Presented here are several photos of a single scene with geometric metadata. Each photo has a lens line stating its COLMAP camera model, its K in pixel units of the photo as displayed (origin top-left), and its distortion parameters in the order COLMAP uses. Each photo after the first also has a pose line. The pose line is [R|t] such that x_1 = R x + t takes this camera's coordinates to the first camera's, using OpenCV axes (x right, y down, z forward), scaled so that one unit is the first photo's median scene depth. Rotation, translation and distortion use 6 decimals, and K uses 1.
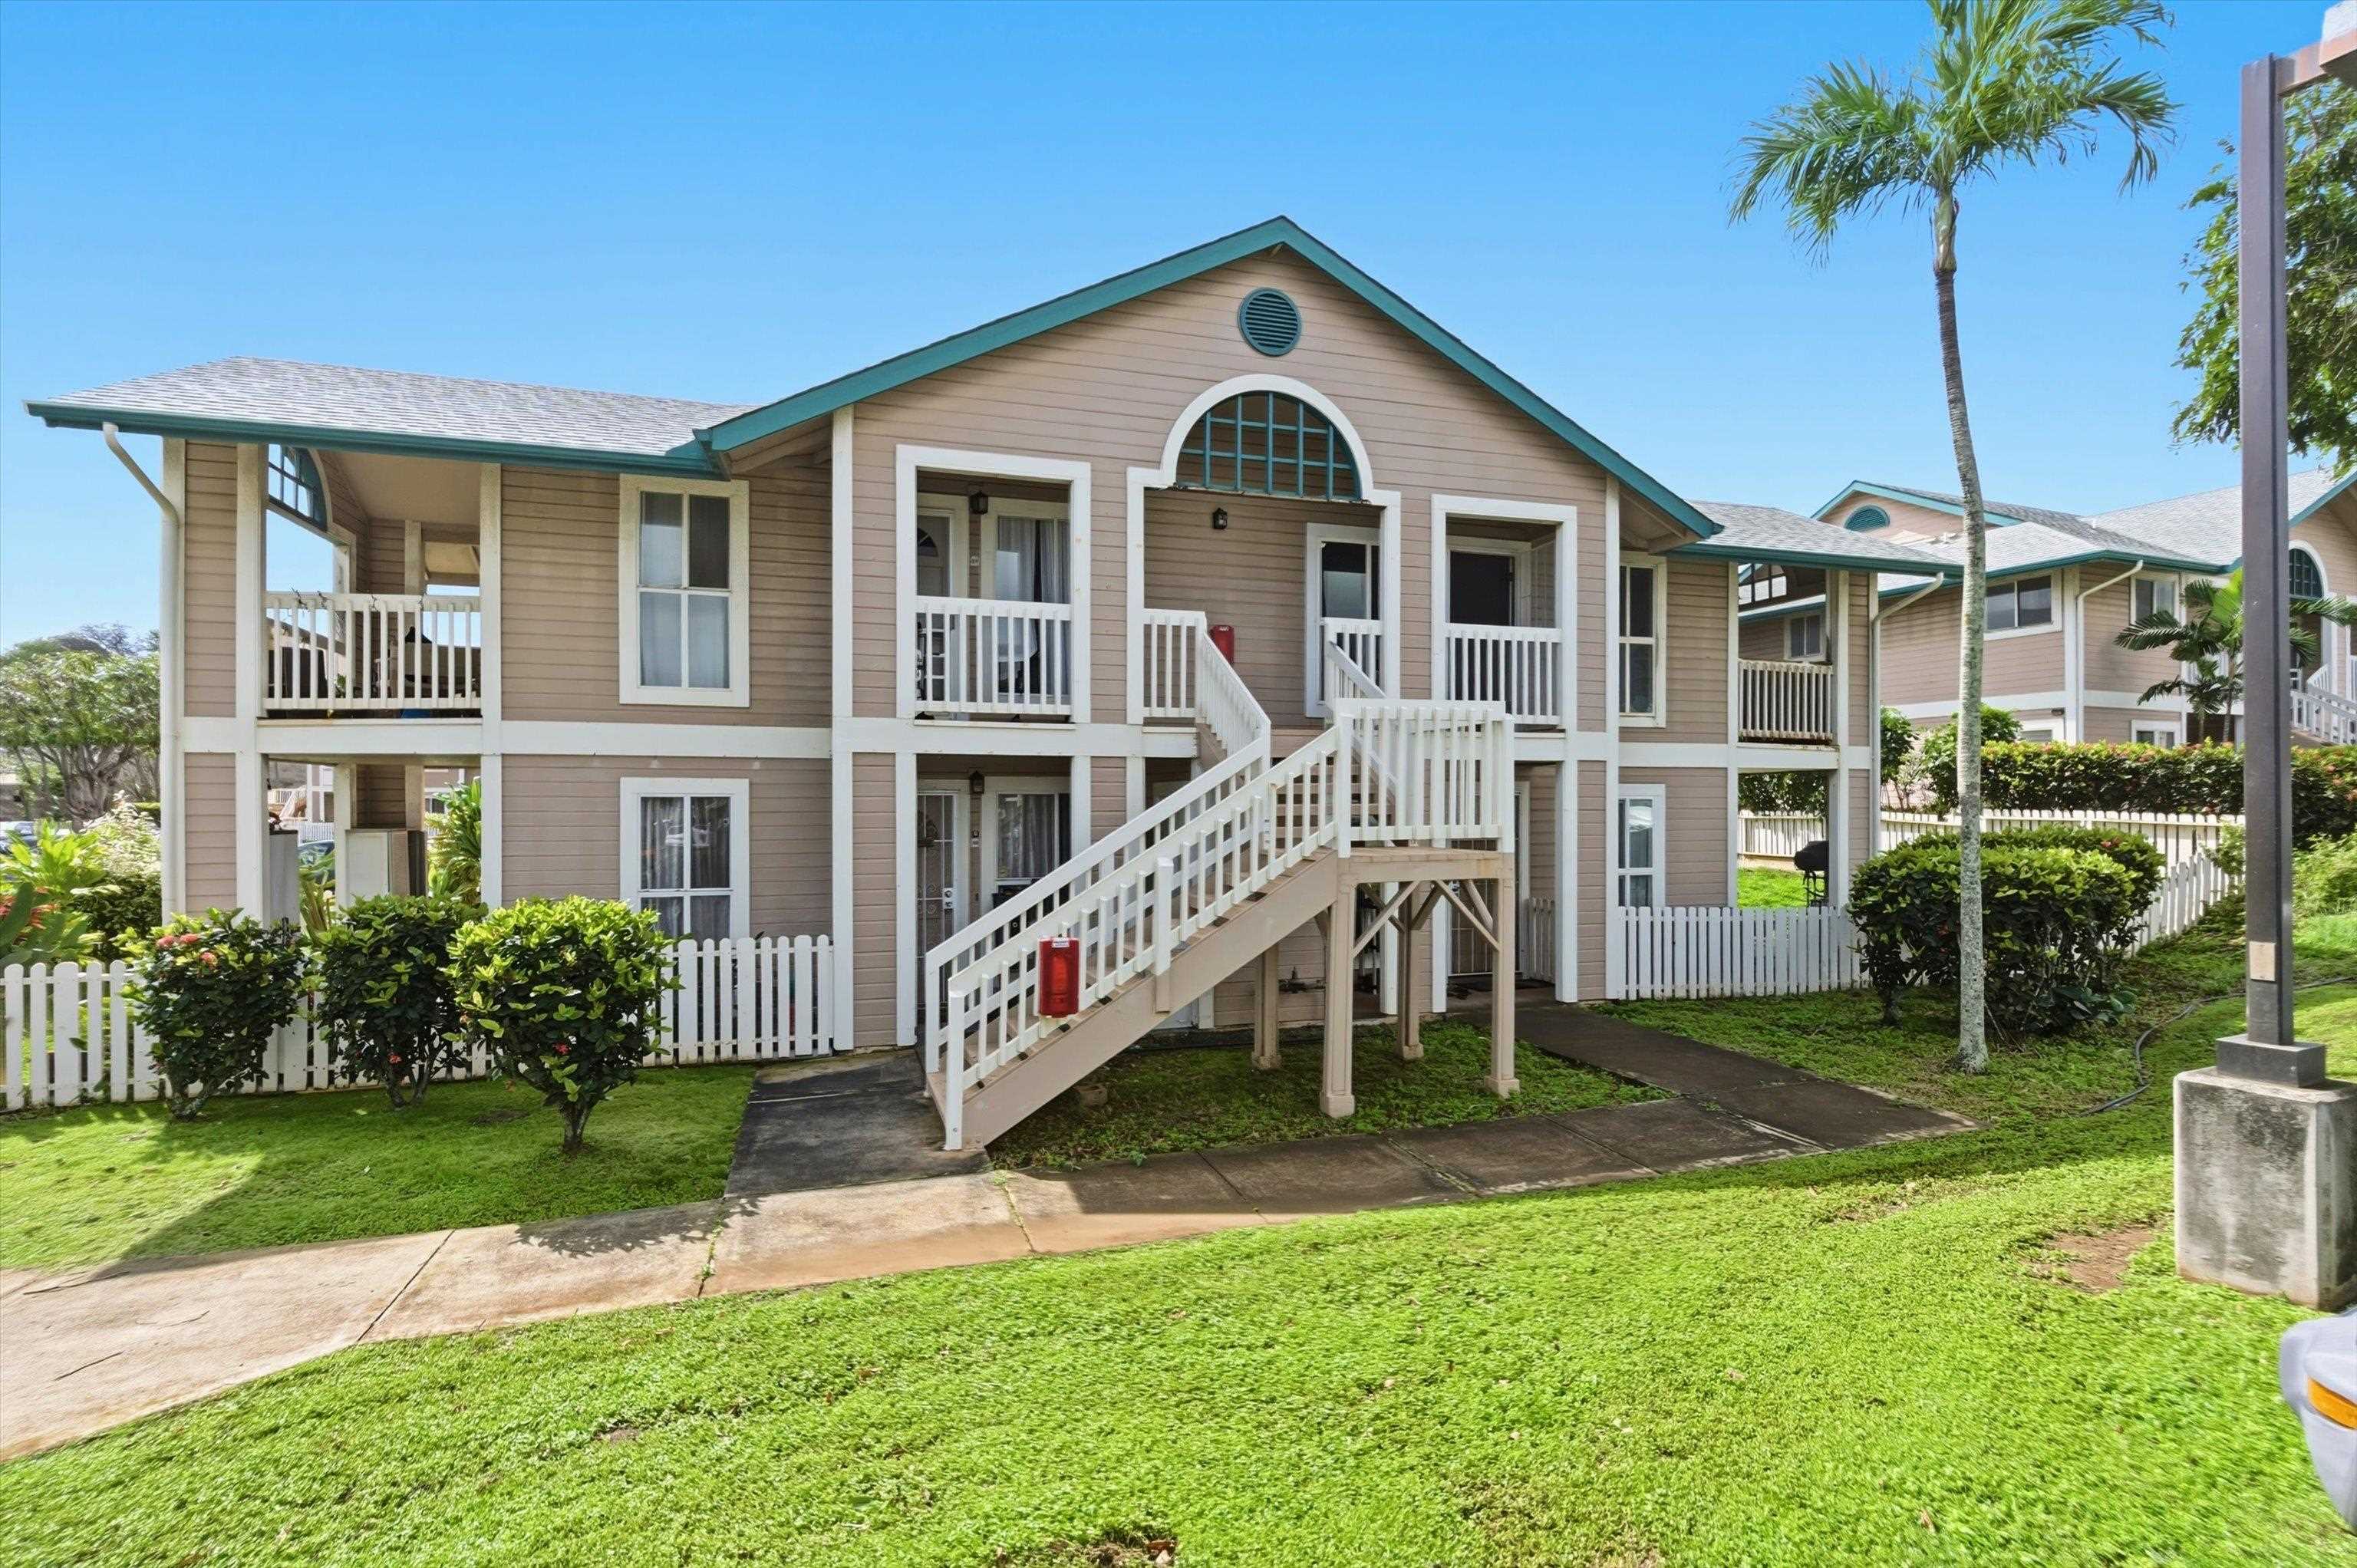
lens RADIAL K [[1116.1, 0, 1188.3], [0, 1116.1, 840.8], [0, 0, 1]] dist [-0.001729, 0.000948]
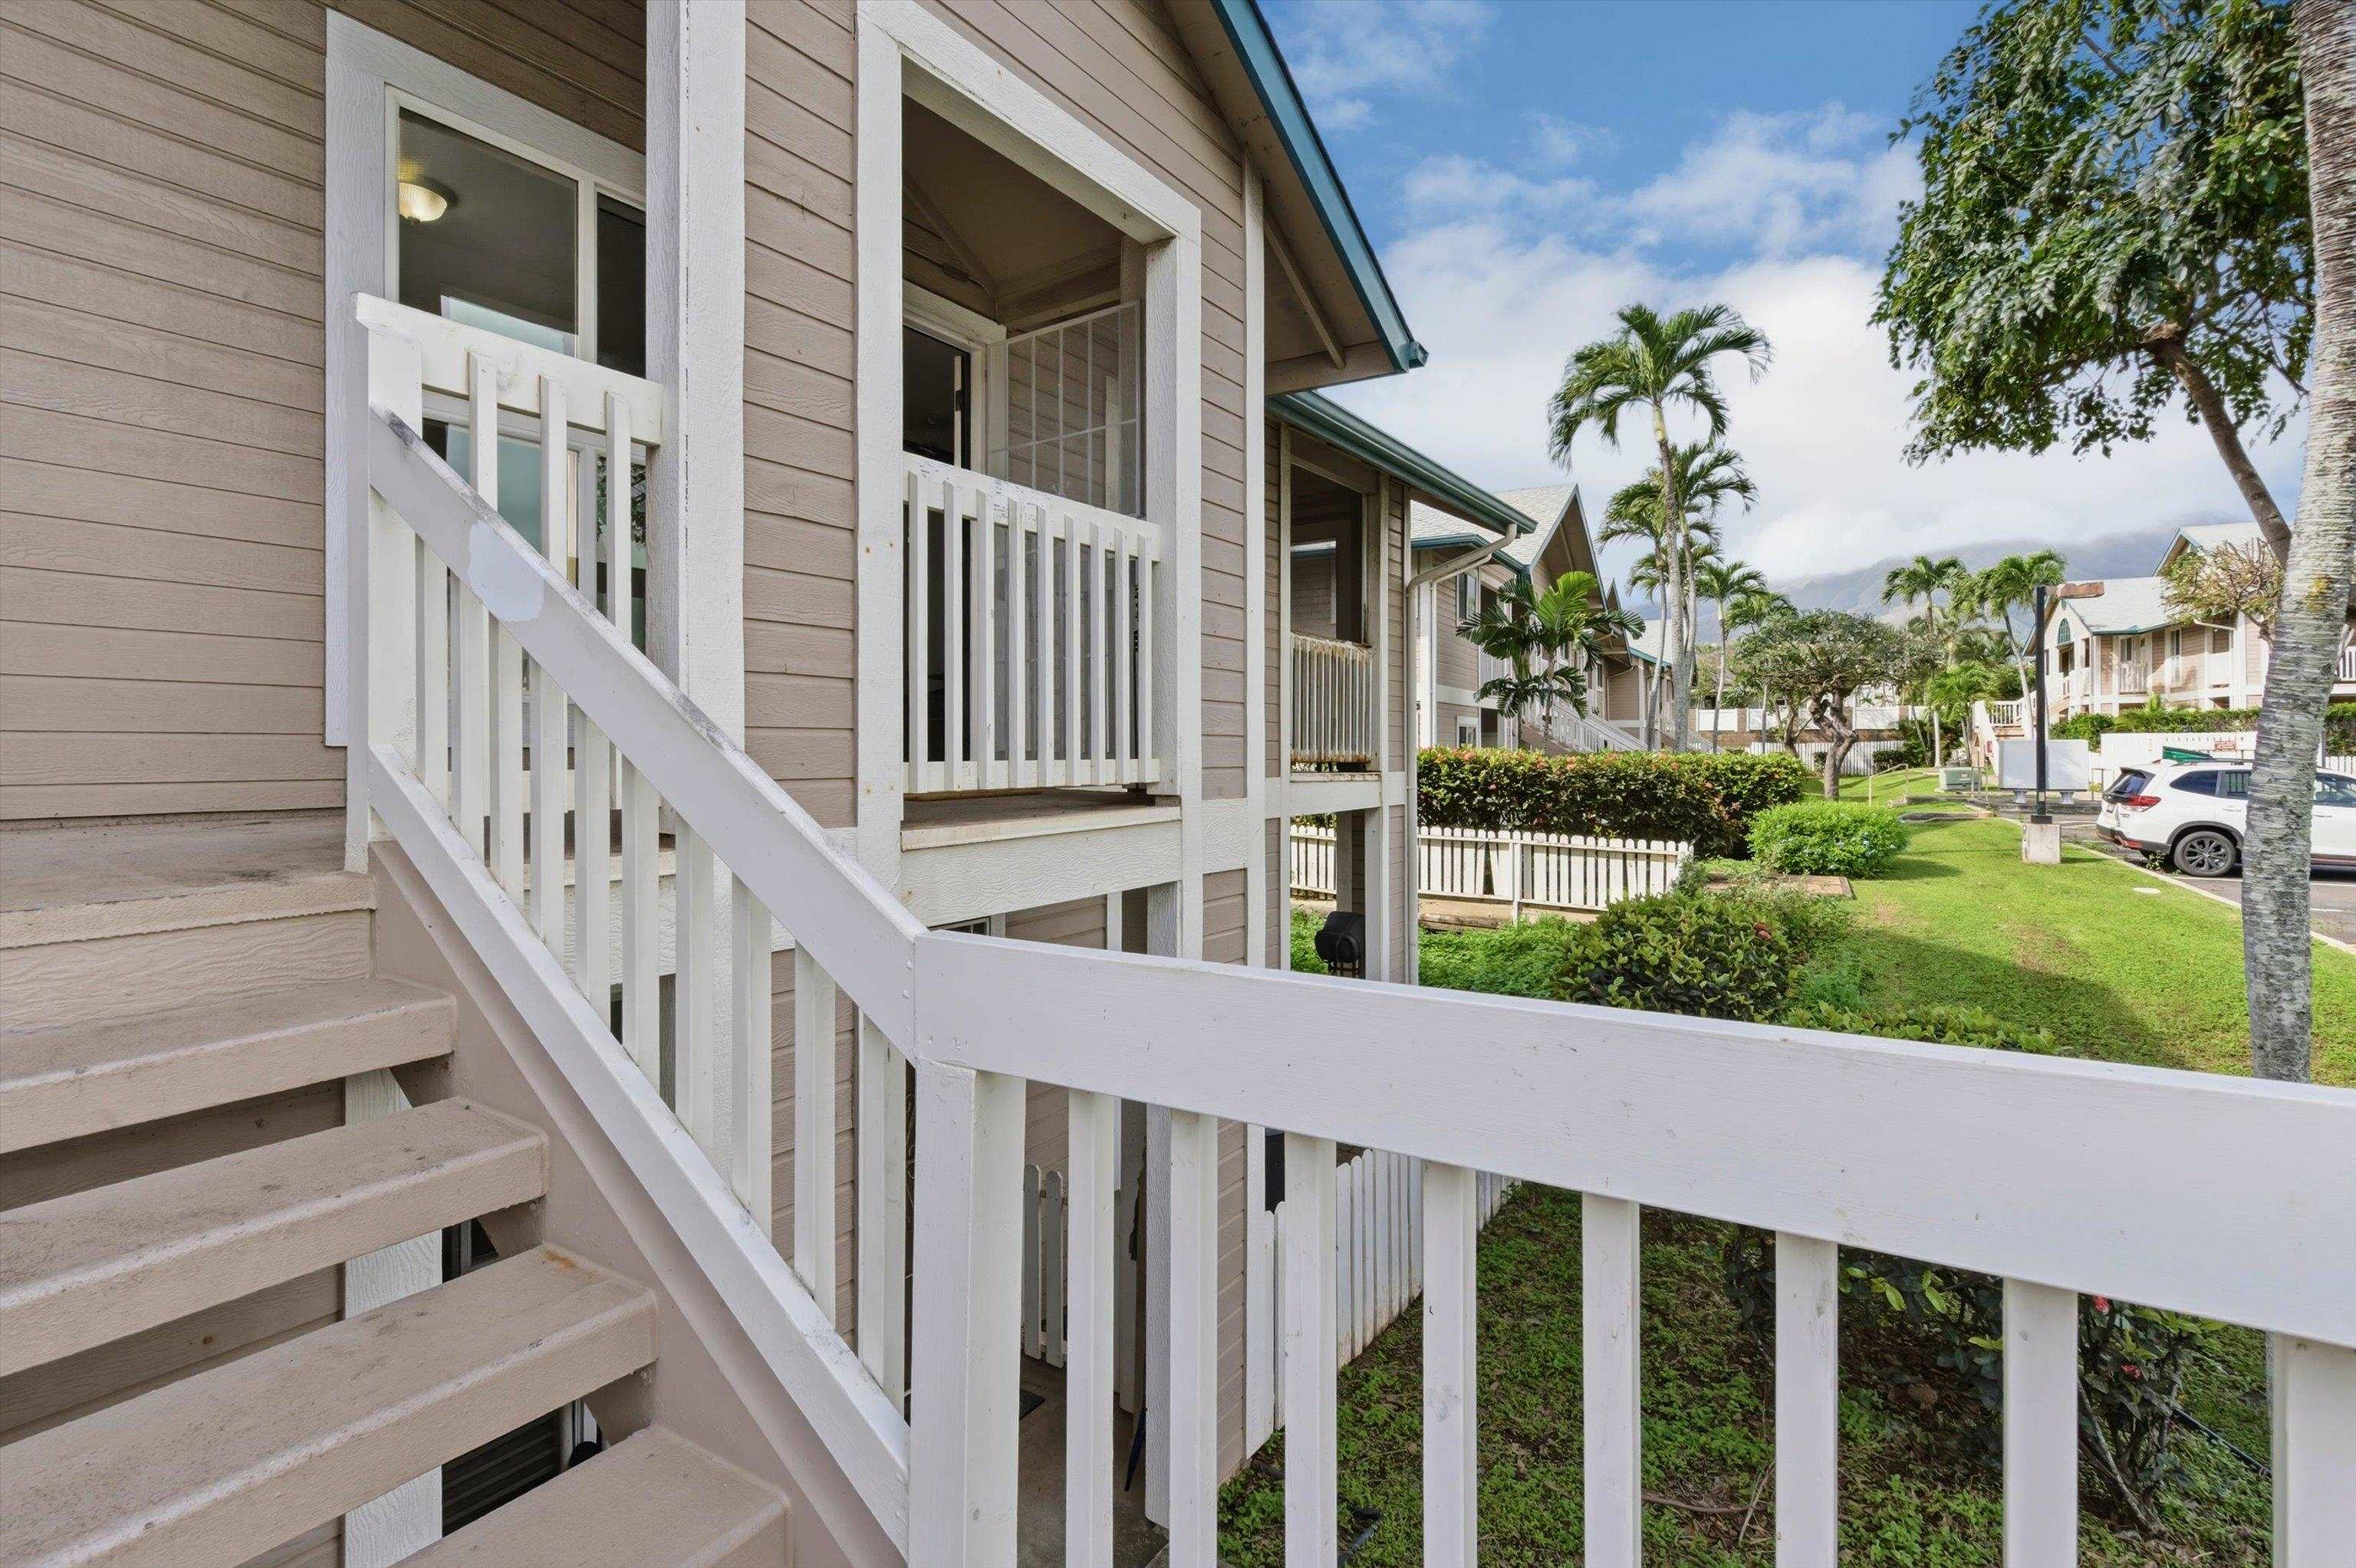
lens RADIAL K [[1115.6, 0, 1176.1], [0, 1115.6, 757.2], [0, 0, 1]] dist [-0.001729, 0.000948]
pose [[0.783667, -0.000990, 0.621180, 0.116777], [0.013364, 0.999794, -0.015267, -0.118459], [-0.621037, 0.020266, 0.783519, 0.785303]]
